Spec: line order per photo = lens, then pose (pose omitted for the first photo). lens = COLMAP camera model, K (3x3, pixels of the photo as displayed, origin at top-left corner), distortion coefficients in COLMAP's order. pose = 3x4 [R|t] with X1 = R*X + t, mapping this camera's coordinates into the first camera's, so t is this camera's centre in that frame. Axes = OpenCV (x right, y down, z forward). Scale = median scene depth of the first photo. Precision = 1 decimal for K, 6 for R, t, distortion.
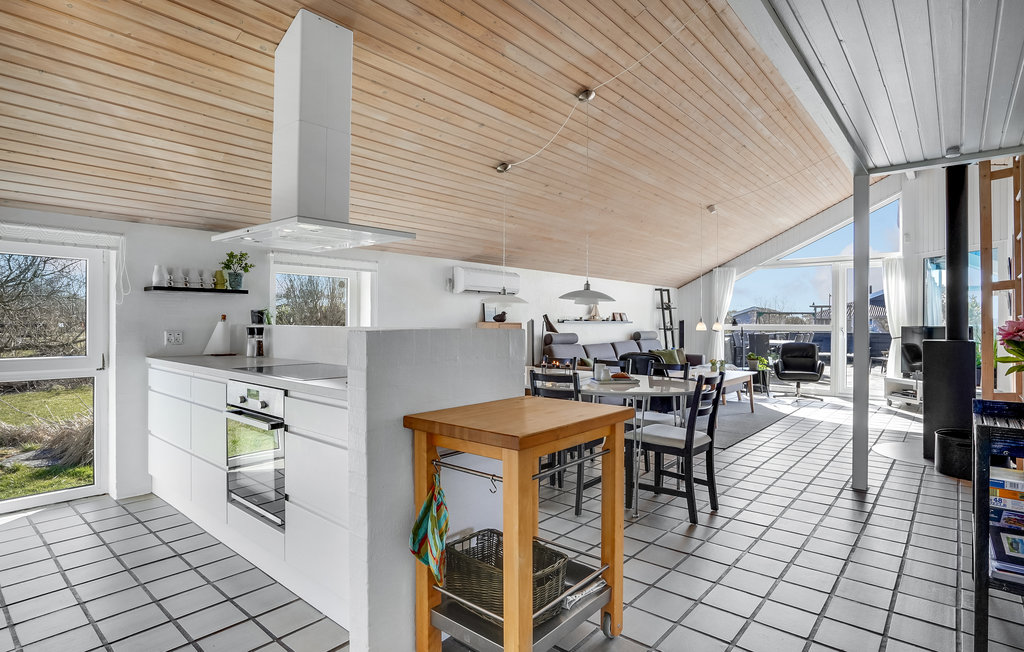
lens RADIAL K [[519.7, 0, 520.7], [0, 519.7, 318.1], [0, 0, 1]] dist [-0.032071, 0.006049]
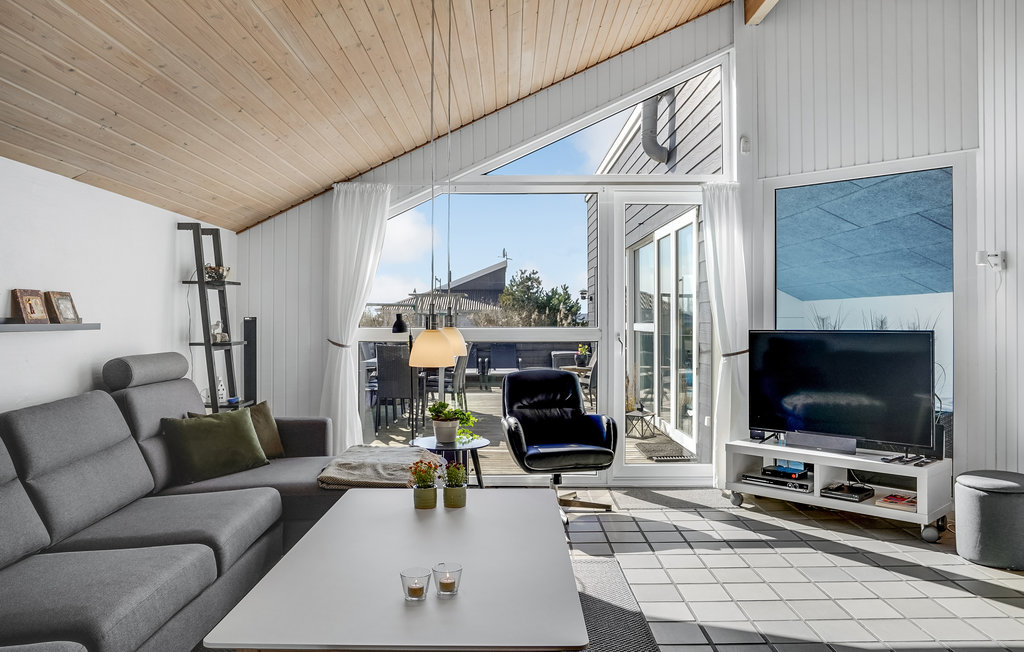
lens RADIAL K [[756.2, 0, 522.6], [0, 756.2, 319.3], [0, 0, 1]] dist [-0.045232, 0.005429]
pose [[0.757103, -0.005148, 0.653275, 0.147322], [-0.000534, 0.999964, 0.008498, 0.000666], [-0.653295, -0.006782, 0.757073, 0.640483]]
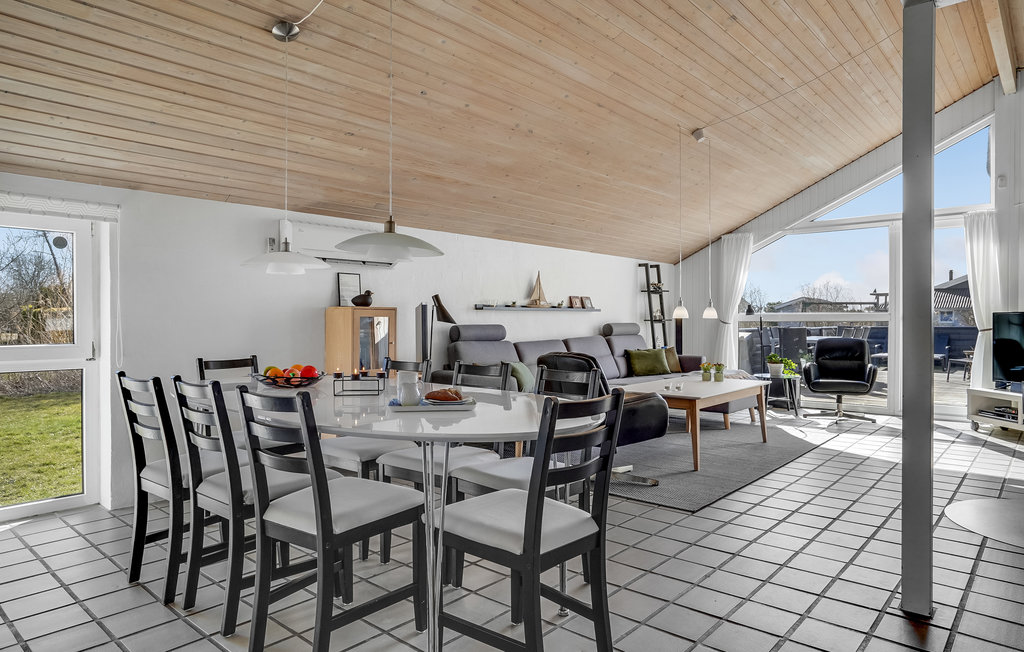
lens RADIAL K [[622.0, 0, 511.1], [0, 622.0, 318.7], [0, 0, 1]] dist [-0.022526, 0.009583]
pose [[0.999752, -0.006287, -0.021348, 0.132357], [0.006429, 0.999957, 0.006626, 0.015179], [0.021306, -0.006761, 0.999750, 0.183151]]
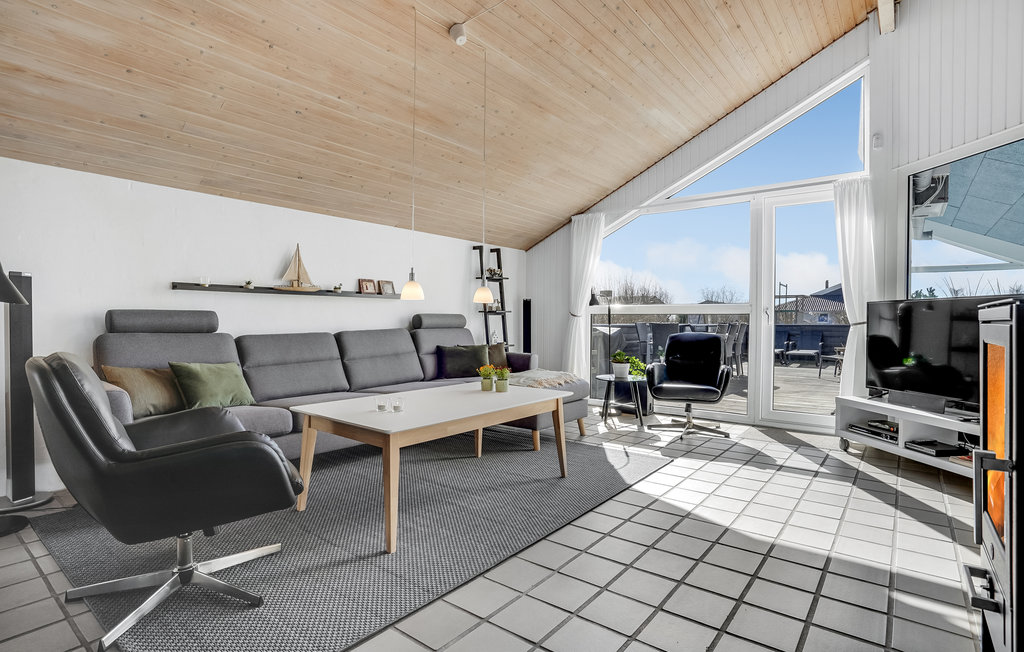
lens RADIAL K [[519.7, 0, 508.1], [0, 519.7, 319.2], [0, 0, 1]] dist [-0.032071, 0.006049]
pose [[0.999166, 0.000614, 0.040826, 0.358203], [-0.001030, 0.999948, 0.010156, 0.030305], [-0.040818, -0.010190, 0.999115, 0.495447]]
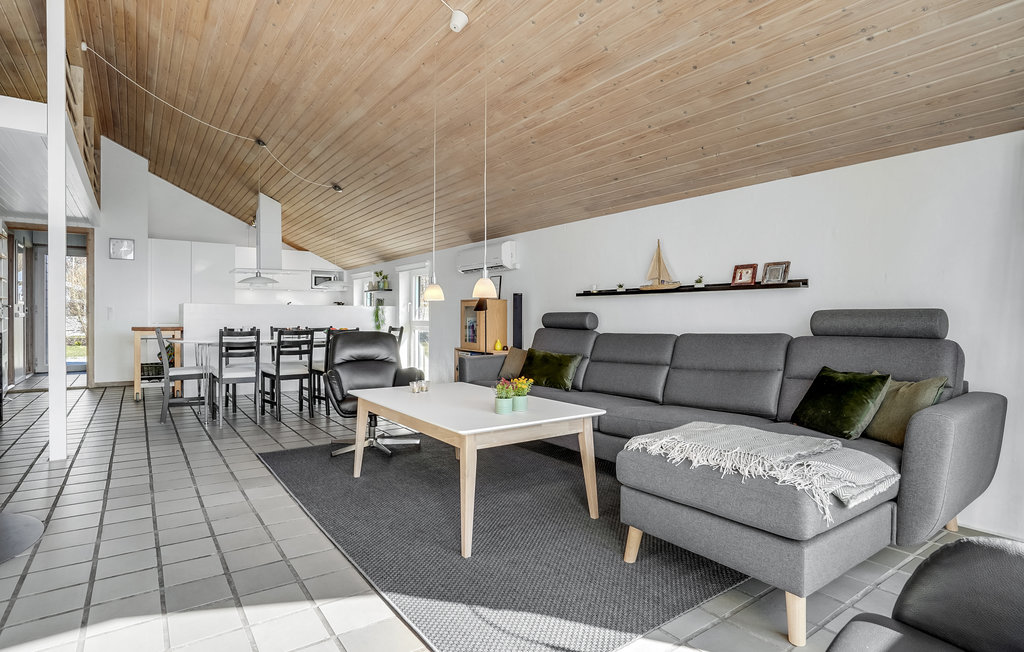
lens RADIAL K [[519.7, 0, 511.1], [0, 519.7, 321.7], [0, 0, 1]] dist [-0.032071, 0.006049]
pose [[-0.227173, 0.002120, -0.973852, 0.712176], [0.002103, 0.999996, 0.001686, 0.037841], [0.973852, -0.001665, -0.227176, 1.042687]]
